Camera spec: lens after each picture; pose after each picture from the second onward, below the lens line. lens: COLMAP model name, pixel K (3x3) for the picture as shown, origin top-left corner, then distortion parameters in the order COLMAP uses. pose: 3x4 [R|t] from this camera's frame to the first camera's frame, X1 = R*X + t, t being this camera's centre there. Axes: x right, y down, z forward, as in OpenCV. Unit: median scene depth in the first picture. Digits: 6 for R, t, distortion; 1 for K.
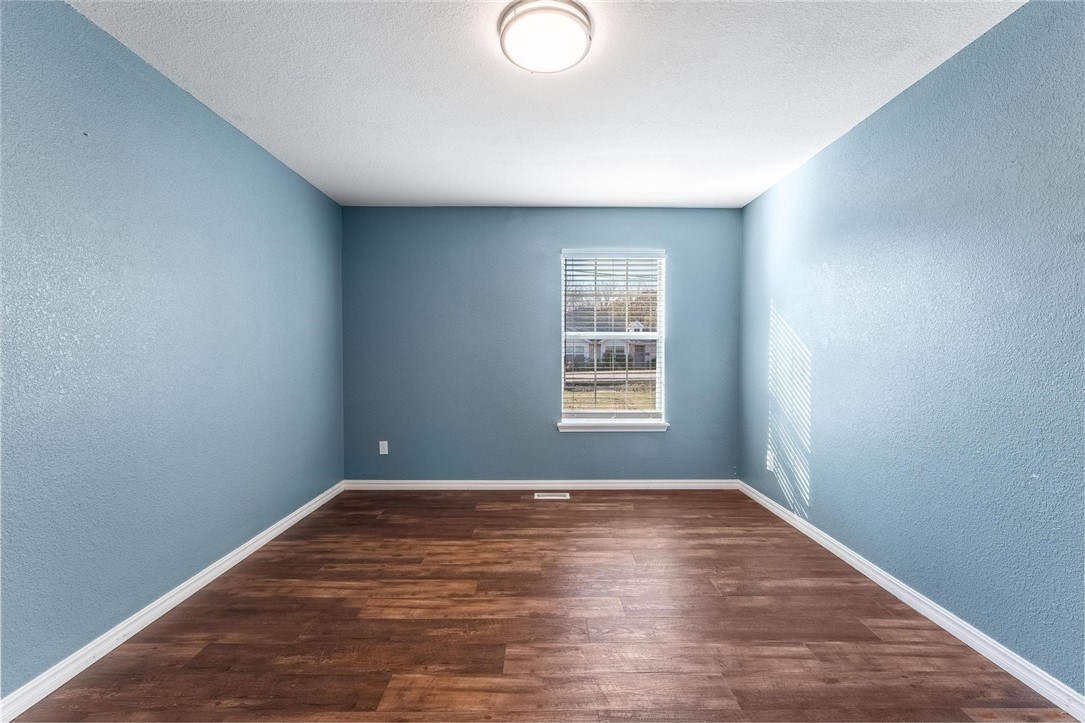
lens RADIAL K [[440.9, 0, 546.1], [0, 440.9, 363.3], [0, 0, 1]] dist [0.004009, -0.000380]
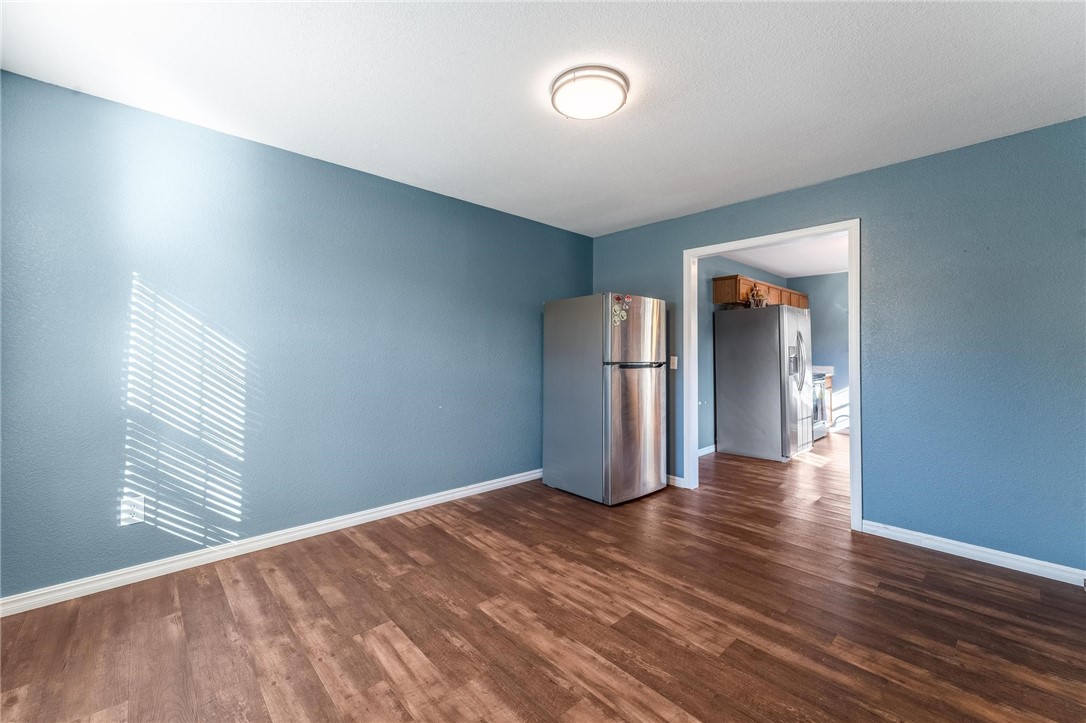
lens RADIAL K [[441.3, 0, 543.2], [0, 441.3, 354.5], [0, 0, 1]] dist [0.004009, -0.000380]
pose [[-0.676329, -0.006920, 0.736567, -0.702784], [0.008712, 0.999811, 0.017392, -0.036705], [-0.736548, 0.018180, -0.676141, 1.685530]]
